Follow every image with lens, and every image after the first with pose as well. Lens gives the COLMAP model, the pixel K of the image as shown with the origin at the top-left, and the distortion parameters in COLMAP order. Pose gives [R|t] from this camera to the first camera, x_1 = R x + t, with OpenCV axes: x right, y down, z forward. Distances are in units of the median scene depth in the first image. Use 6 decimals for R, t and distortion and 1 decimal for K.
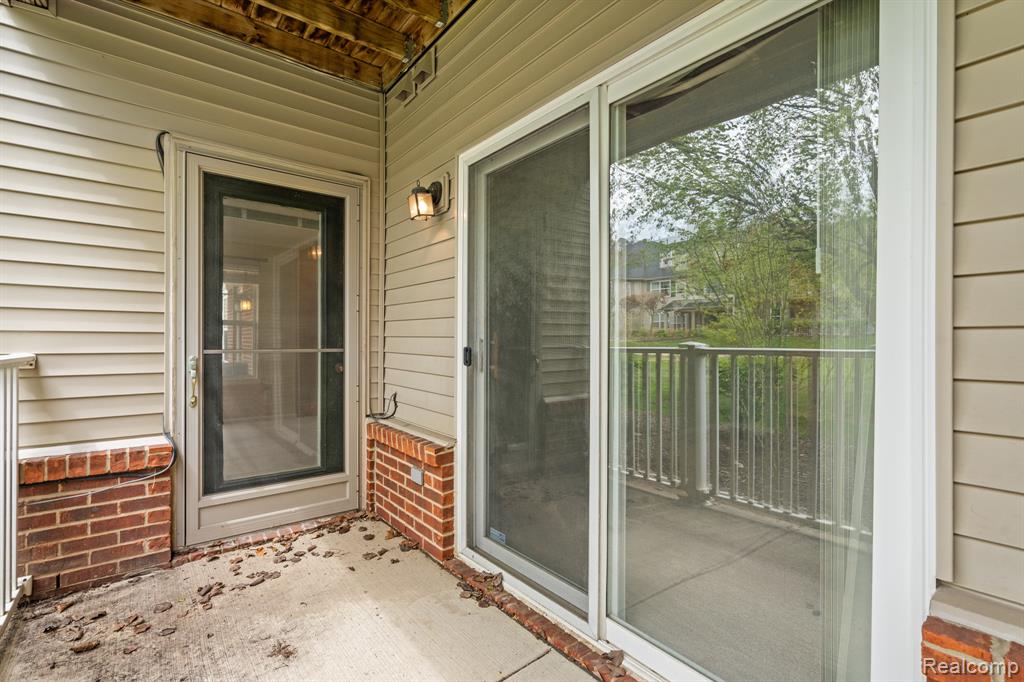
lens RADIAL K [[468.8, 0, 511.3], [0, 468.8, 342.2], [0, 0, 1]] dist [-0.000647, 0.000247]
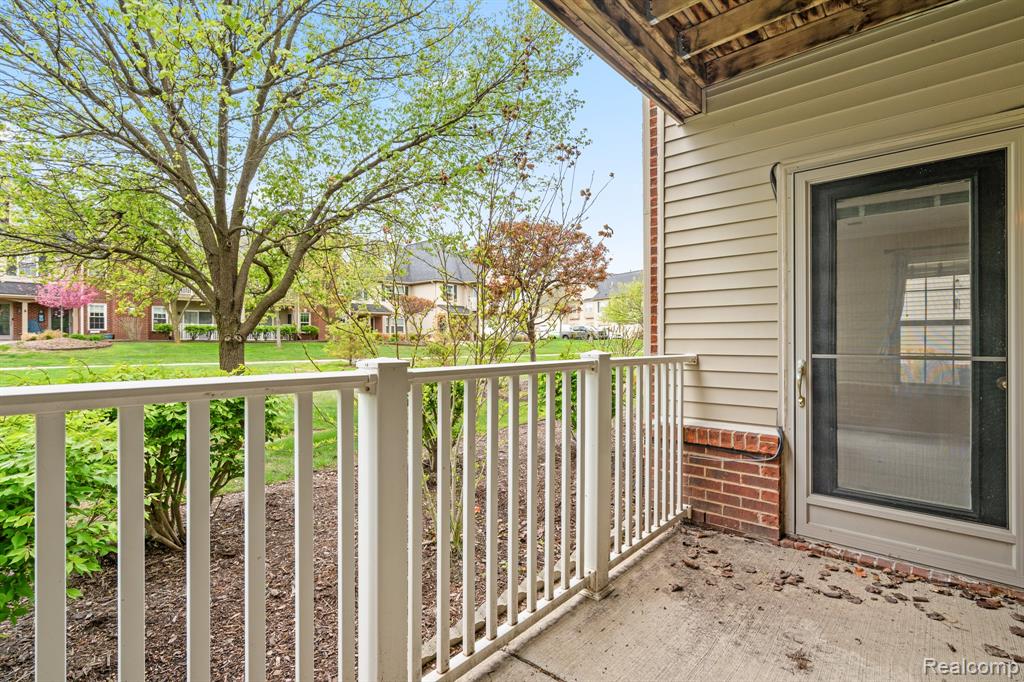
lens RADIAL K [[468.8, 0, 512.3], [0, 468.8, 342.2], [0, 0, 1]] dist [-0.000647, 0.000247]
pose [[0.182491, -0.001598, -0.983206, 0.266777], [-0.004278, 0.999988, -0.002419, -0.005266], [0.983198, 0.004647, 0.182482, 0.156063]]
